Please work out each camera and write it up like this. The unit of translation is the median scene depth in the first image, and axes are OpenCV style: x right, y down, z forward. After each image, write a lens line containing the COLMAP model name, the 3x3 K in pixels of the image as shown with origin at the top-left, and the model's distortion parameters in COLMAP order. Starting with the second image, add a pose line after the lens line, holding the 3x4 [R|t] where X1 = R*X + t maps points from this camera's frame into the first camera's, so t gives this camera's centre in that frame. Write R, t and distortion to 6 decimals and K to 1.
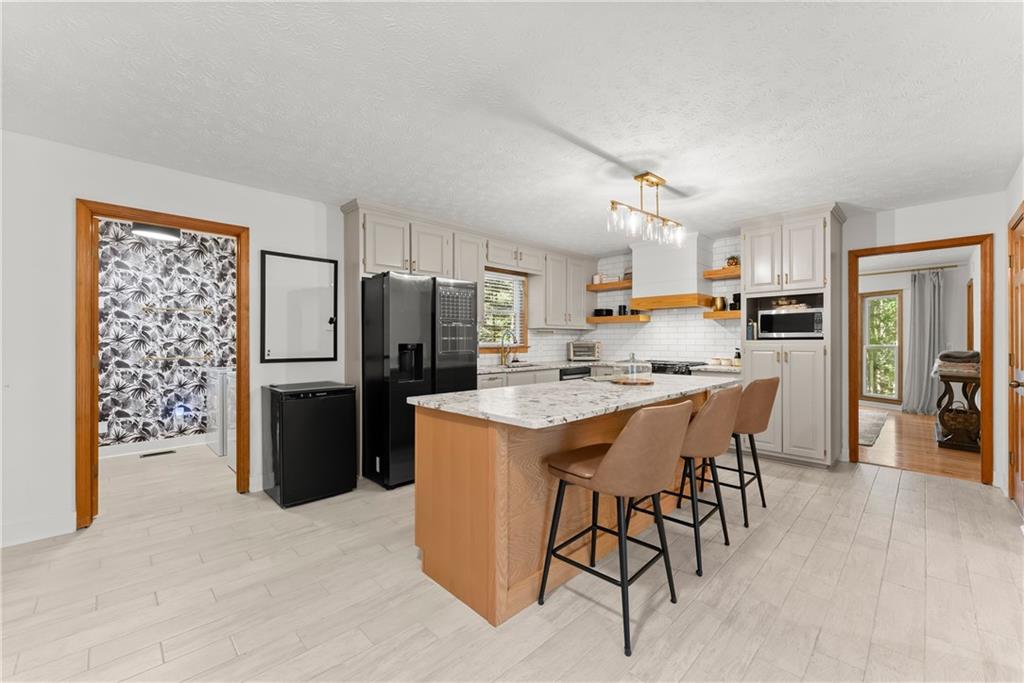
lens RADIAL K [[411.9, 0, 511.3], [0, 411.9, 339.4], [0, 0, 1]] dist [0.000914, 0.000218]
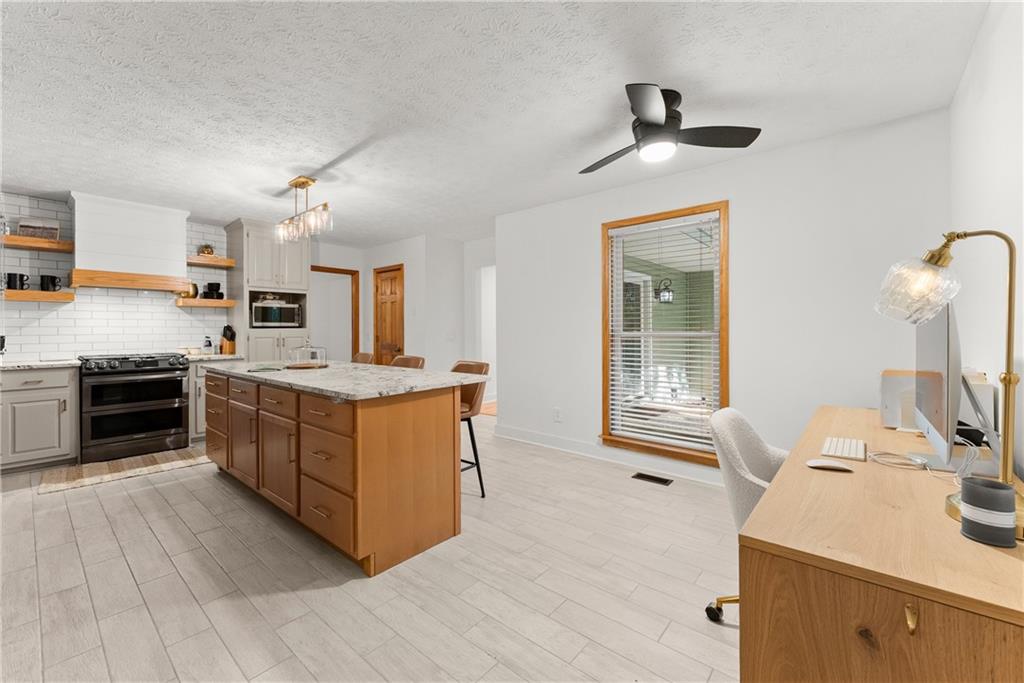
lens RADIAL K [[411.9, 0, 510.0], [0, 411.9, 332.6], [0, 0, 1]] dist [0.000914, 0.000218]
pose [[-0.093823, -0.006562, 0.995567, -0.551376], [-0.002899, 0.999976, 0.006318, 0.003614], [-0.995585, -0.002293, -0.093839, 0.369676]]
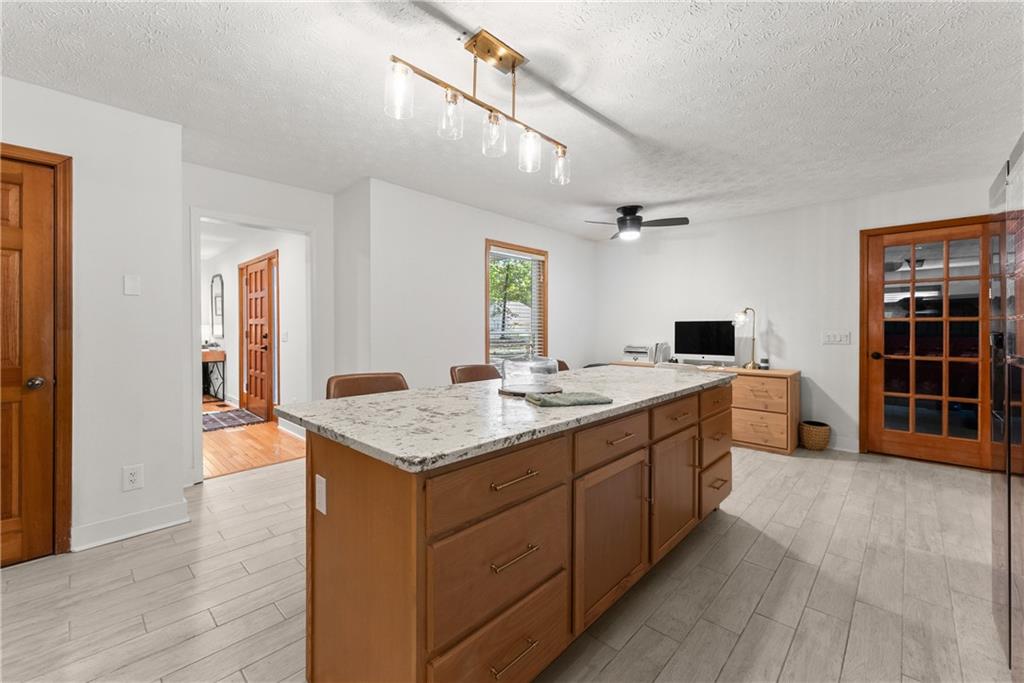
lens RADIAL K [[411.9, 0, 508.7], [0, 411.9, 331.3], [0, 0, 1]] dist [0.000914, 0.000218]
pose [[-0.999627, -0.000906, -0.027296, 0.223994], [-0.000939, 0.999999, 0.001185, 0.007046], [0.027294, 0.001210, -0.999627, 1.073257]]
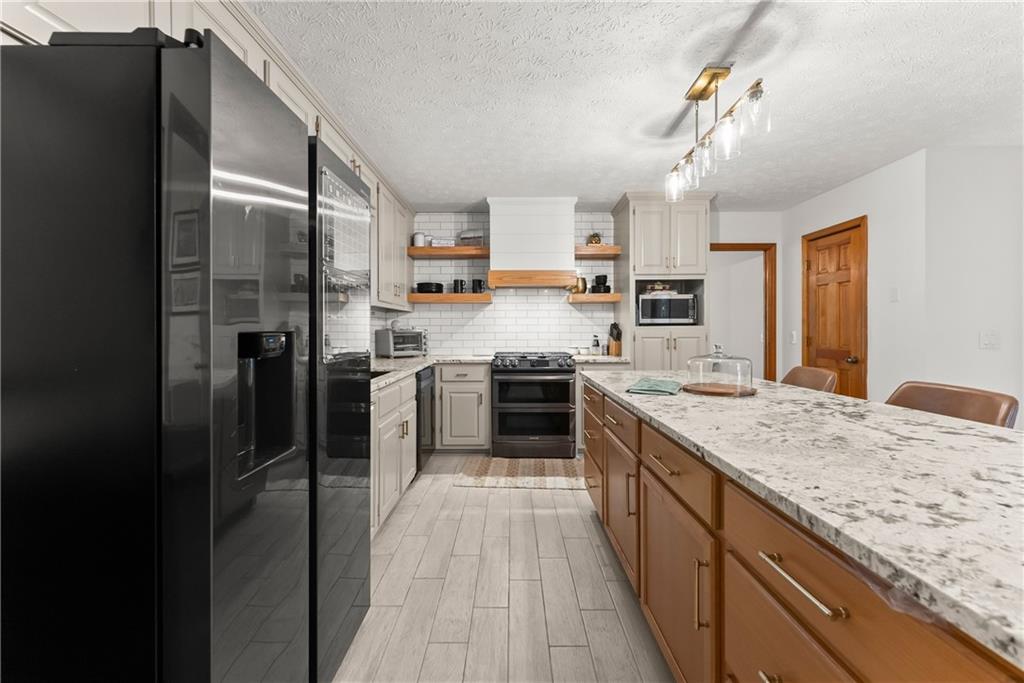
lens RADIAL K [[411.9, 0, 507.3], [0, 411.9, 327.8], [0, 0, 1]] dist [0.000914, 0.000218]
pose [[0.708396, 0.001934, 0.705812, -0.246714], [-0.001507, 0.999998, -0.001227, 0.006612], [-0.705813, -0.000195, 0.708398, 0.509340]]
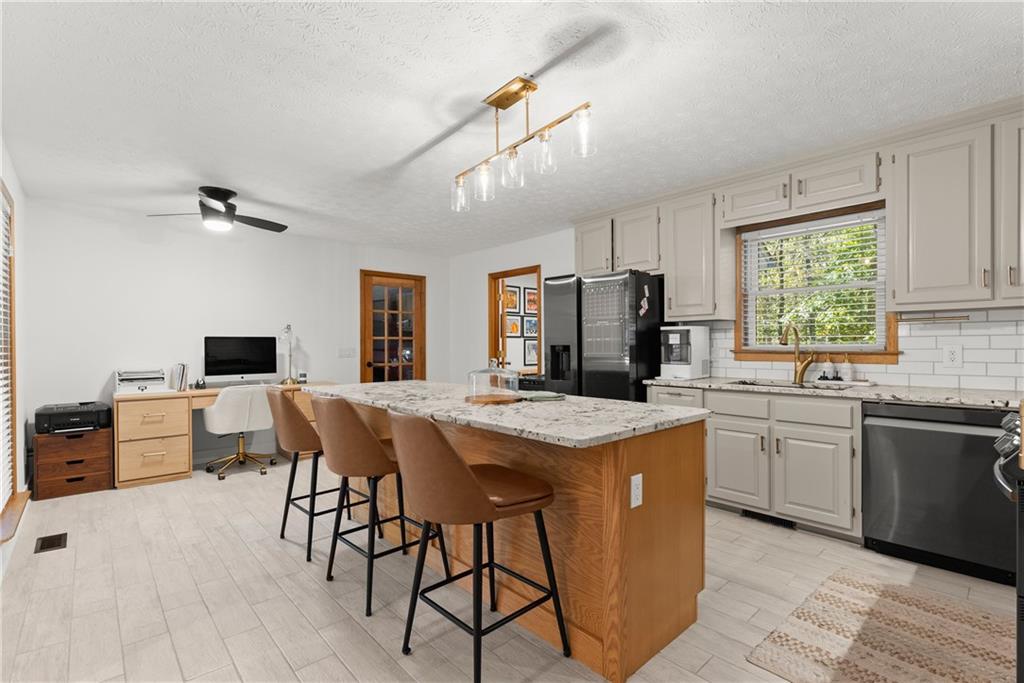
lens RADIAL K [[466.9, 0, 515.3], [0, 466.9, 346.9], [0, 0, 1]] dist [-0.006258, -0.000196]
pose [[-0.033640, 0.006732, -0.999411, 0.724816], [0.010687, 0.999923, 0.006376, 0.004810], [0.999377, -0.010466, -0.033709, 0.693704]]
